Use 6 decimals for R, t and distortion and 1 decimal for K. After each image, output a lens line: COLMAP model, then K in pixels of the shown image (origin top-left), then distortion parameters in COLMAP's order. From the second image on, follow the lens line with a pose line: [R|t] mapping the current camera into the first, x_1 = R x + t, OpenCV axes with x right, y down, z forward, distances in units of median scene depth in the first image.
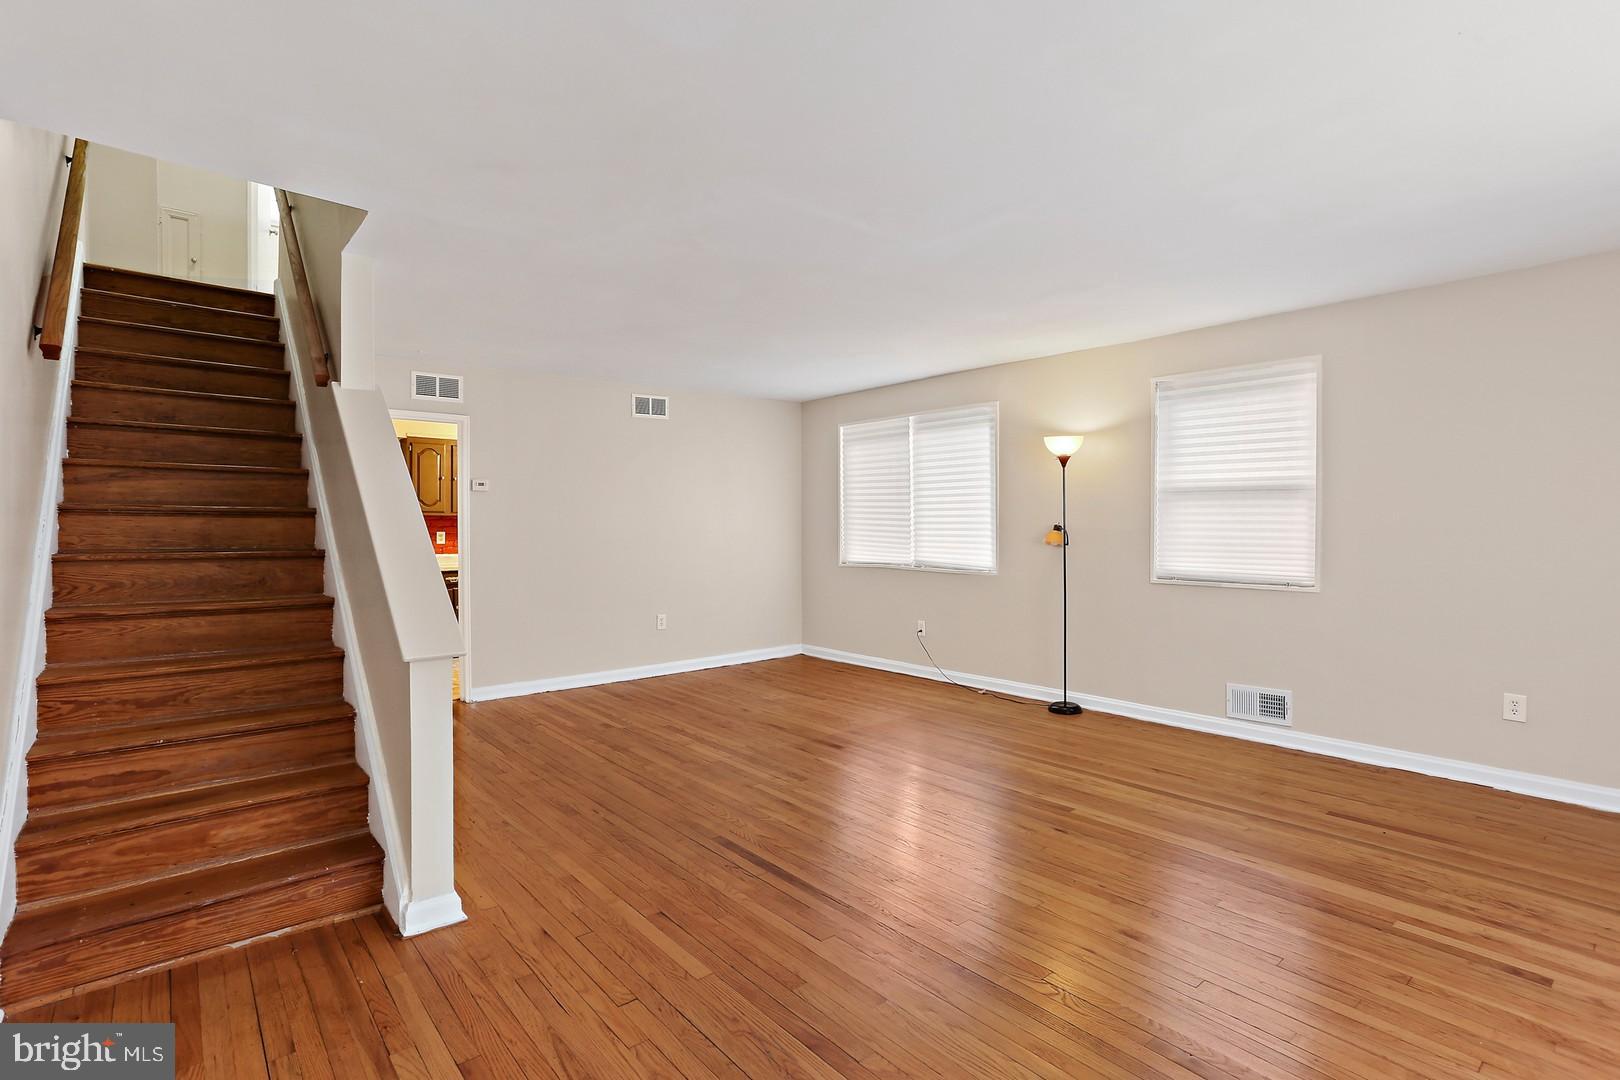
lens RADIAL K [[770.4, 0, 813.3], [0, 770.4, 531.1], [0, 0, 1]] dist [-0.036769, 0.006296]
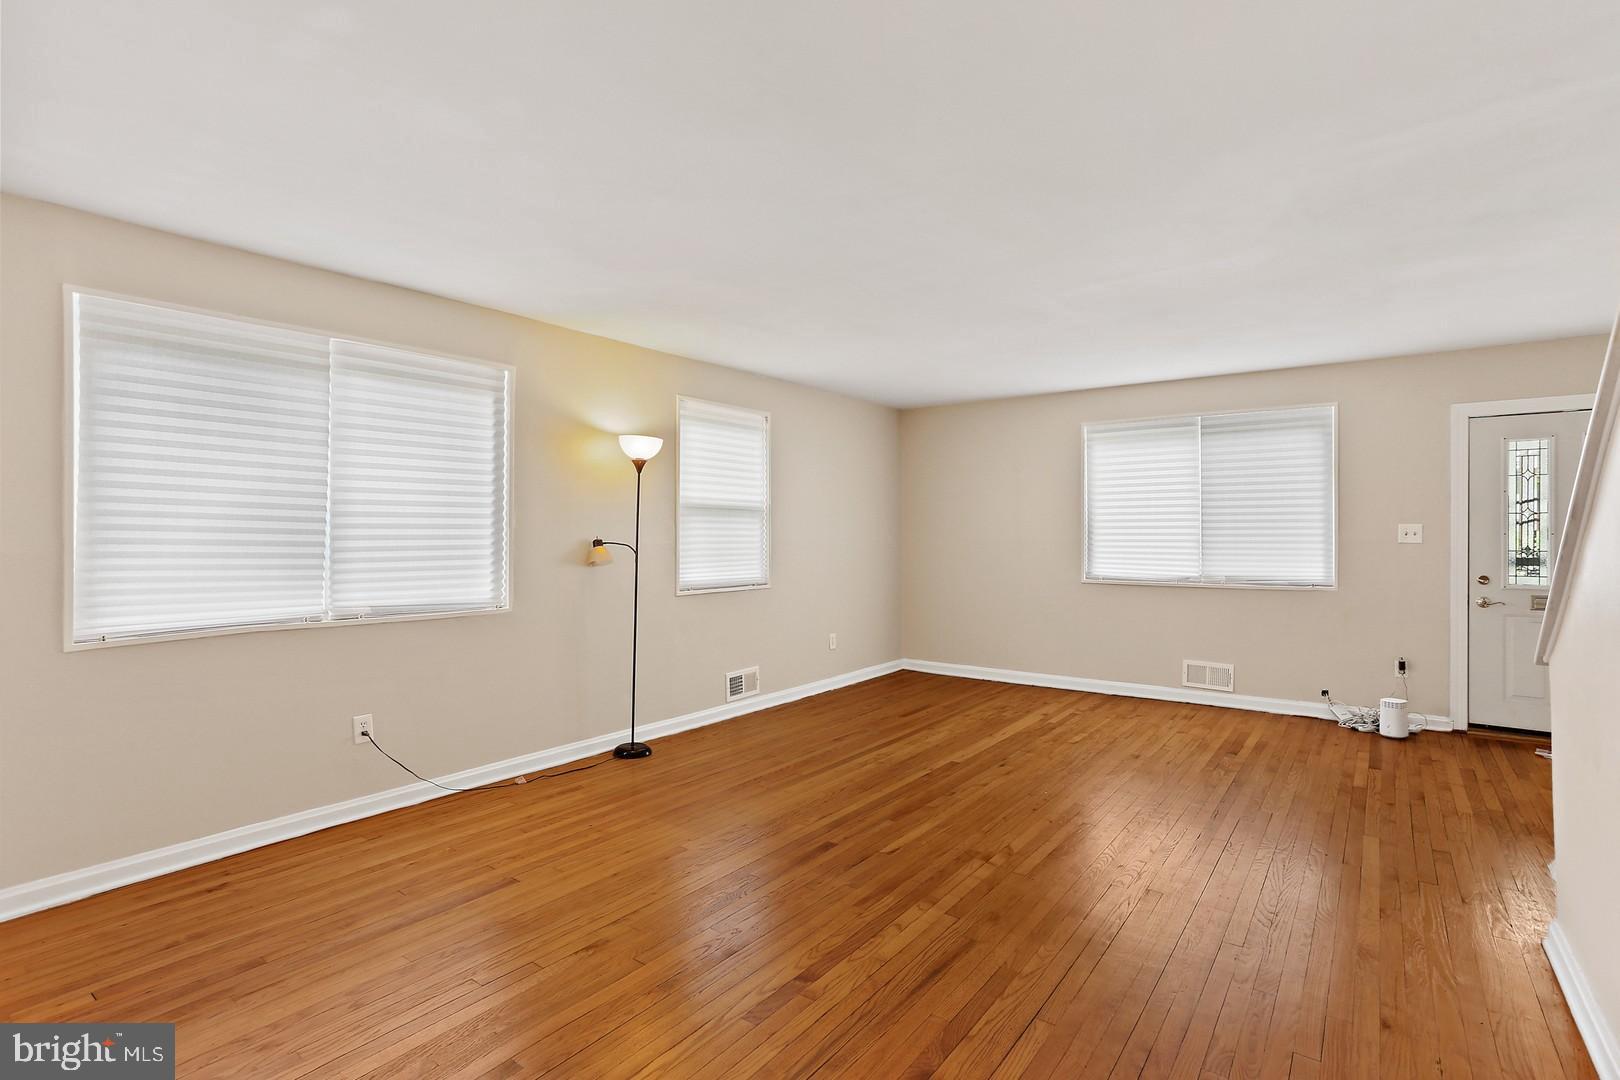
lens RADIAL K [[770.4, 0, 814.9], [0, 770.4, 539.2], [0, 0, 1]] dist [-0.036769, 0.006296]
pose [[-0.207127, -0.000591, 0.978314, -0.671712], [0.015933, 0.999865, 0.003977, -0.009396], [-0.978184, 0.016412, -0.207090, 1.164830]]
